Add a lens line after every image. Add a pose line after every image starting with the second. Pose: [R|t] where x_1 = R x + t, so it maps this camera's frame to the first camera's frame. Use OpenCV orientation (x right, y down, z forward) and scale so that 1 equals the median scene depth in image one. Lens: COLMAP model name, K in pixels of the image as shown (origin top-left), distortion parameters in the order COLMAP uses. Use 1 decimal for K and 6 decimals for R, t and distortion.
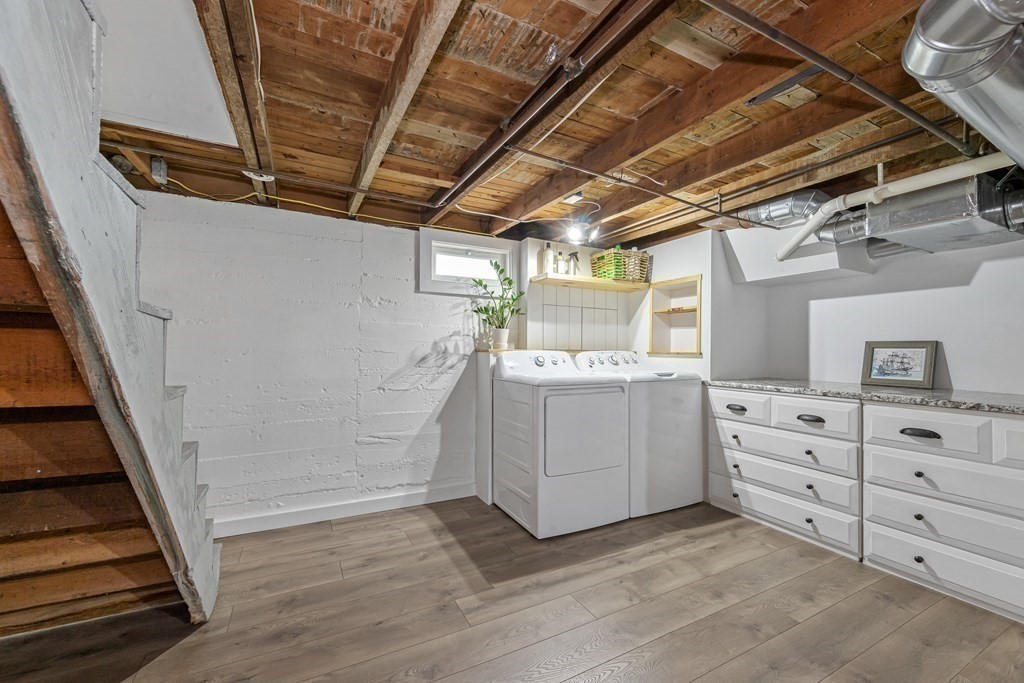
lens RADIAL K [[394.8, 0, 506.8], [0, 394.8, 346.4], [0, 0, 1]] dist [0.003076, -0.000331]
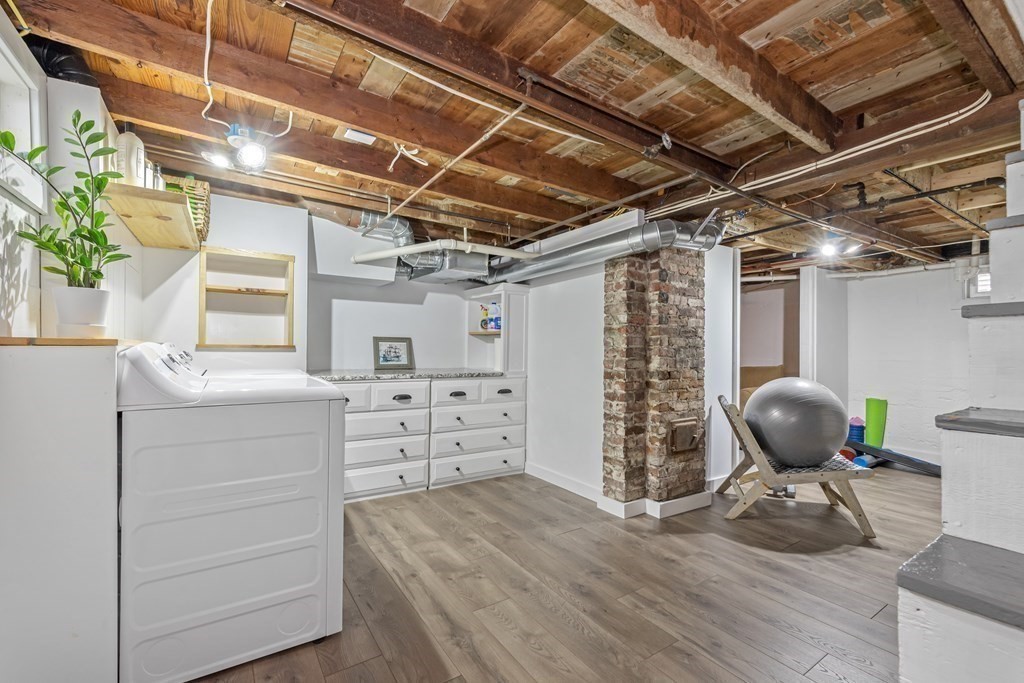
lens RADIAL K [[430.3, 0, 509.4], [0, 430.3, 345.7], [0, 0, 1]] dist [0.001134, -0.002261]
pose [[-0.097049, -0.006785, 0.995256, -0.691814], [-0.023132, 0.999722, 0.004560, 0.001074], [-0.995011, -0.022580, -0.097179, 0.842586]]
